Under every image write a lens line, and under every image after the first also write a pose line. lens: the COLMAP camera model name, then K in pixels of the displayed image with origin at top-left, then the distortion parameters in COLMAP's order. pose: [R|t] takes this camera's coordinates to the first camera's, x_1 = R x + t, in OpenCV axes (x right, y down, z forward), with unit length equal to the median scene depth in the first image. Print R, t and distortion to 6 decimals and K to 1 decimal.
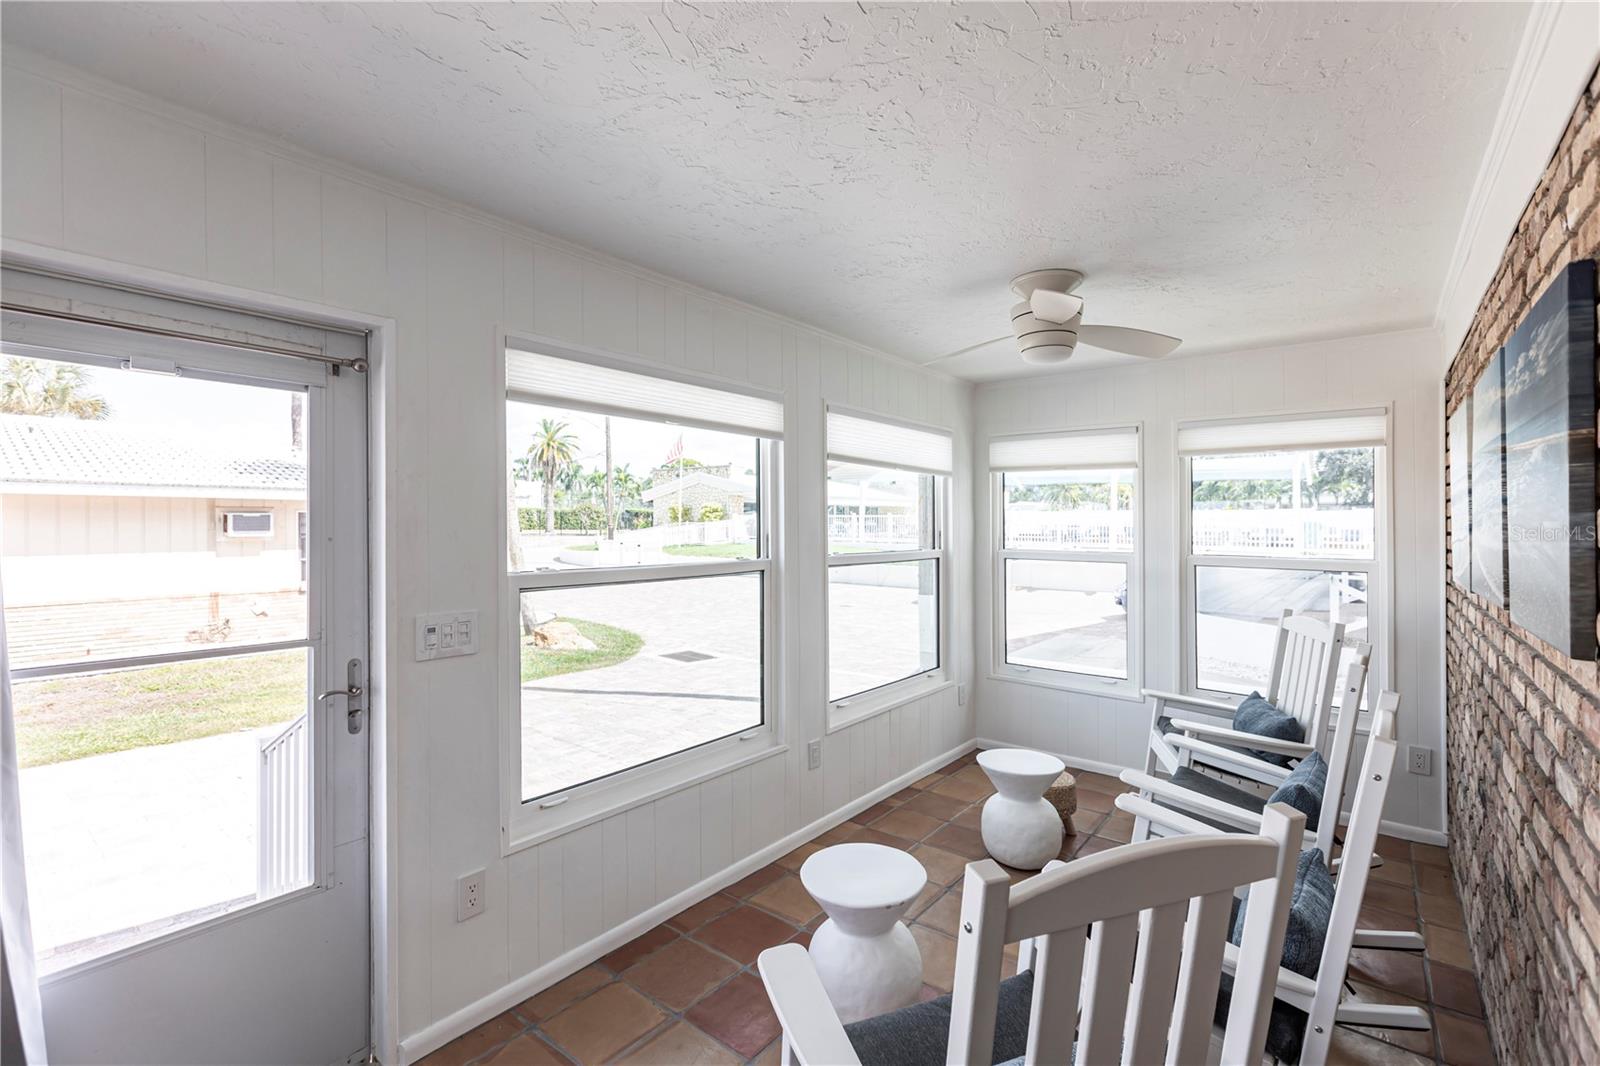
lens RADIAL K [[712.2, 0, 799.9], [0, 712.2, 526.9], [0, 0, 1]] dist [0.000066, -0.000491]
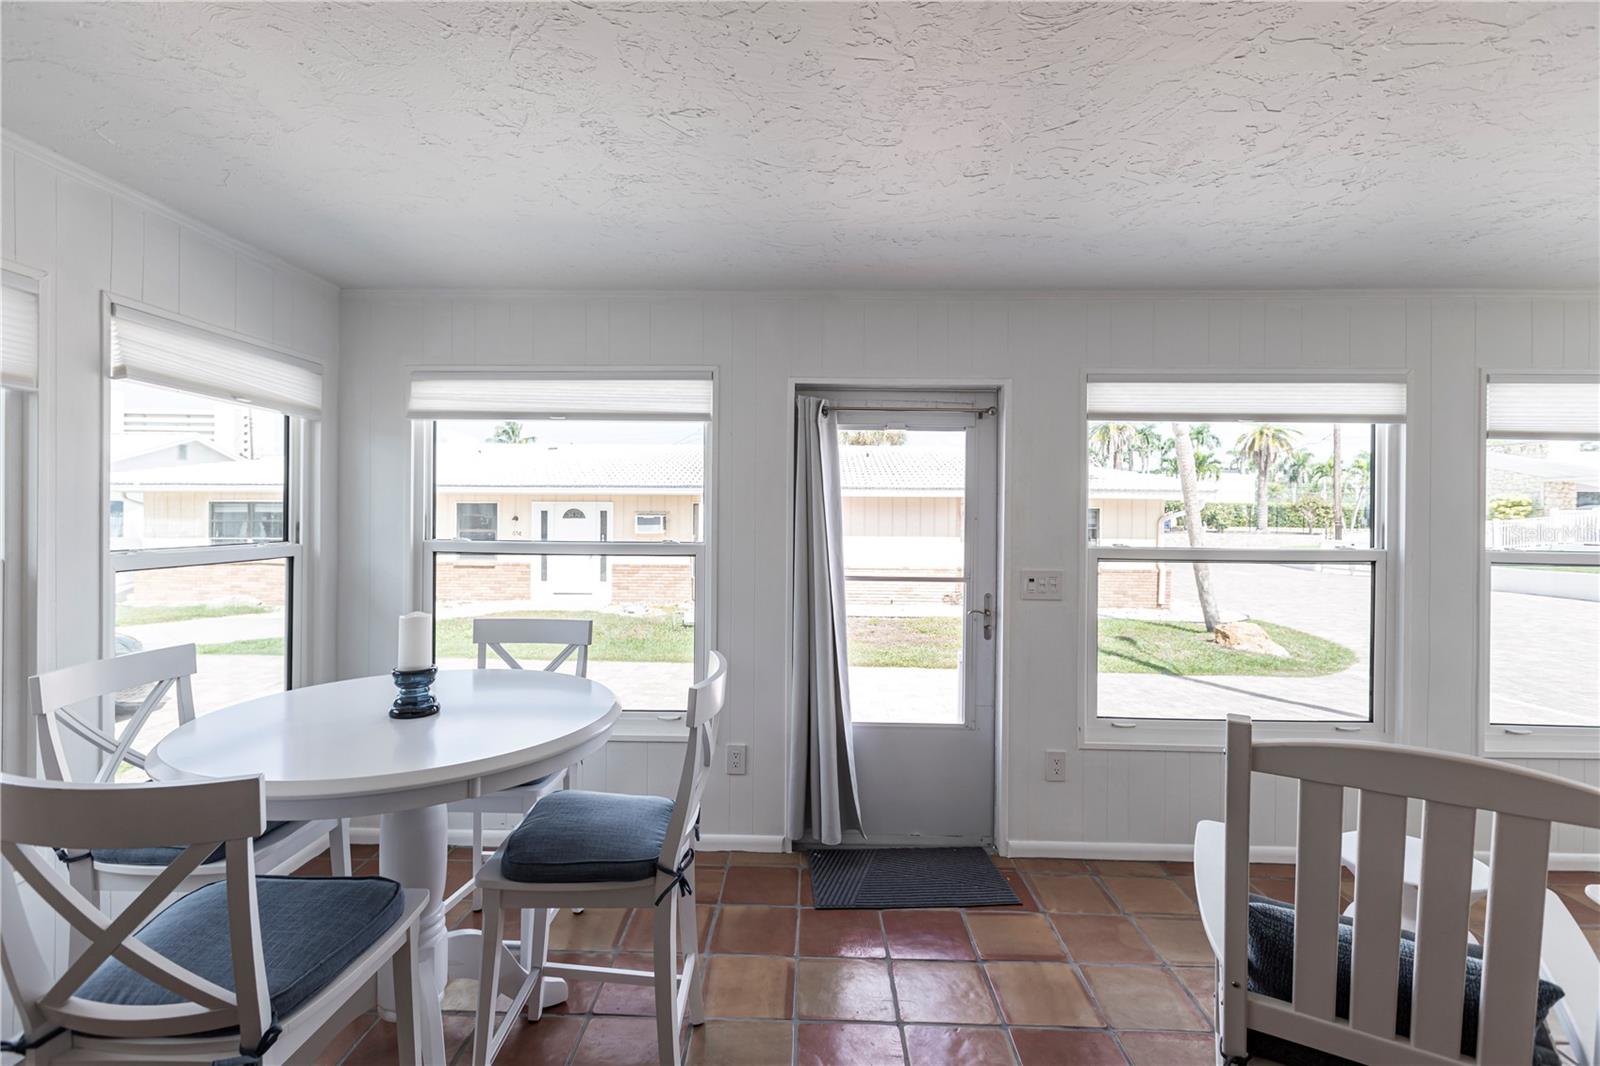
lens RADIAL K [[712.2, 0, 822.7], [0, 712.2, 520.1], [0, 0, 1]] dist [0.000066, -0.000491]
pose [[0.629796, 0.008426, -0.776715, 0.222899], [-0.011321, 0.999935, 0.001667, 0.012044], [0.776678, 0.007743, 0.629850, -0.176251]]
